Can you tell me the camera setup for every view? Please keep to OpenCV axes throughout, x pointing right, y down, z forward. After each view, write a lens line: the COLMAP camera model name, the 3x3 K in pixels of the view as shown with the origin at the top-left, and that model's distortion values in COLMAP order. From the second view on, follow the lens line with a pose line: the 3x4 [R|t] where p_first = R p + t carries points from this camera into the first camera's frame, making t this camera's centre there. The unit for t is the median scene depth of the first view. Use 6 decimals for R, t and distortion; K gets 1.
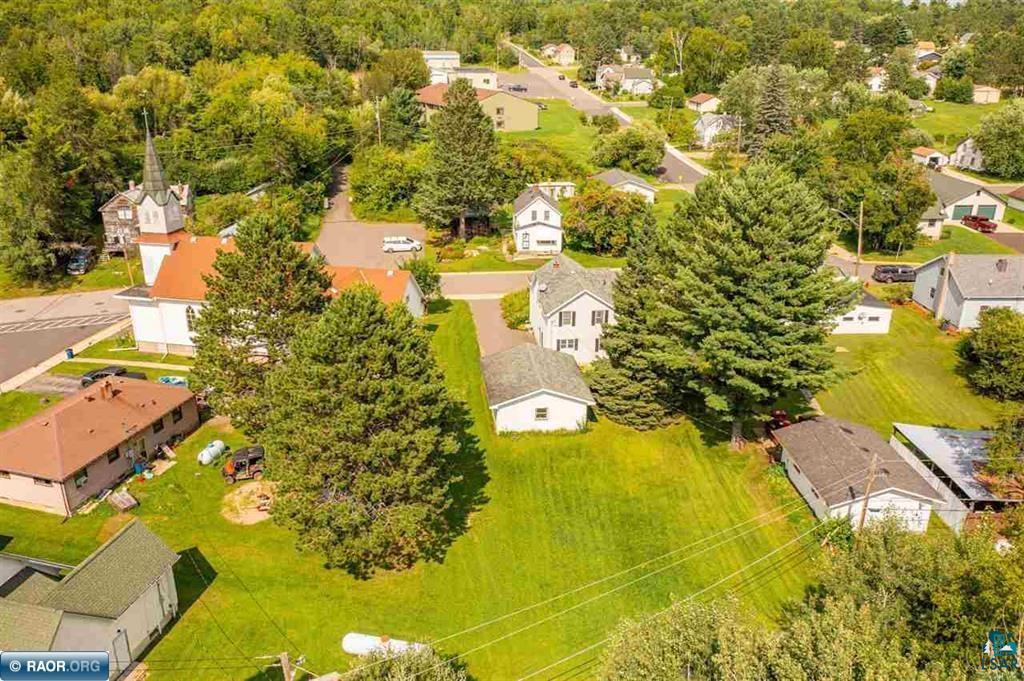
lens RADIAL K [[803.8, 0, 514.7], [0, 803.8, 343.7], [0, 0, 1]] dist [0.003013, -0.000331]
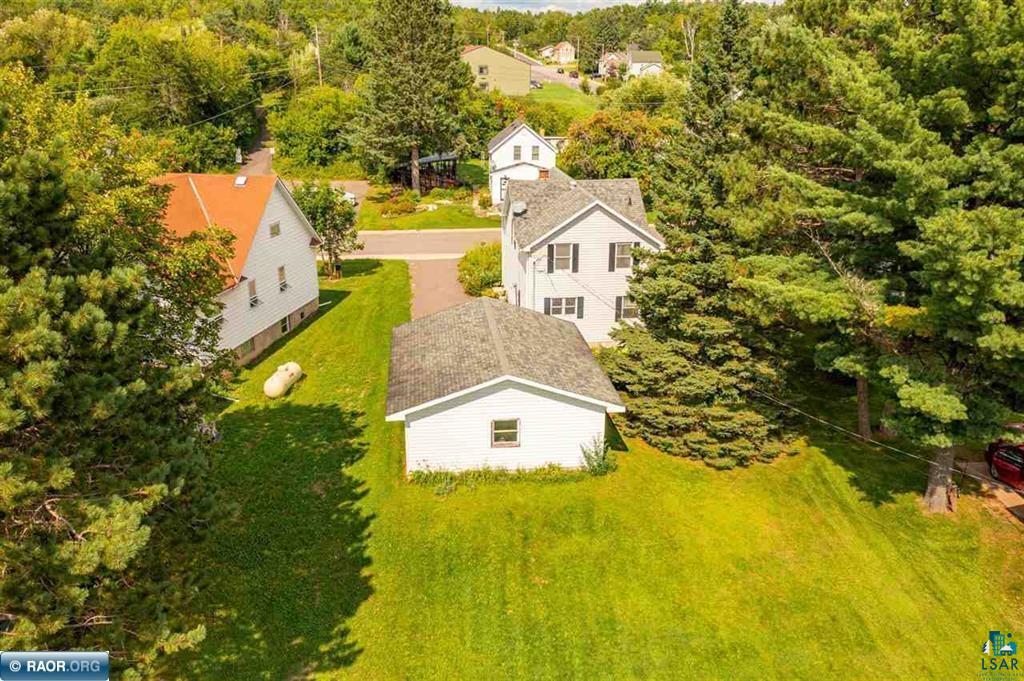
lens RADIAL K [[803.8, 0, 507.7], [0, 803.8, 336.7], [0, 0, 1]] dist [0.003013, -0.000331]
pose [[0.999925, -0.004450, -0.011429, 0.037379], [0.003888, 0.998804, -0.048740, 0.051814], [0.011632, 0.048692, 0.998746, 0.510549]]
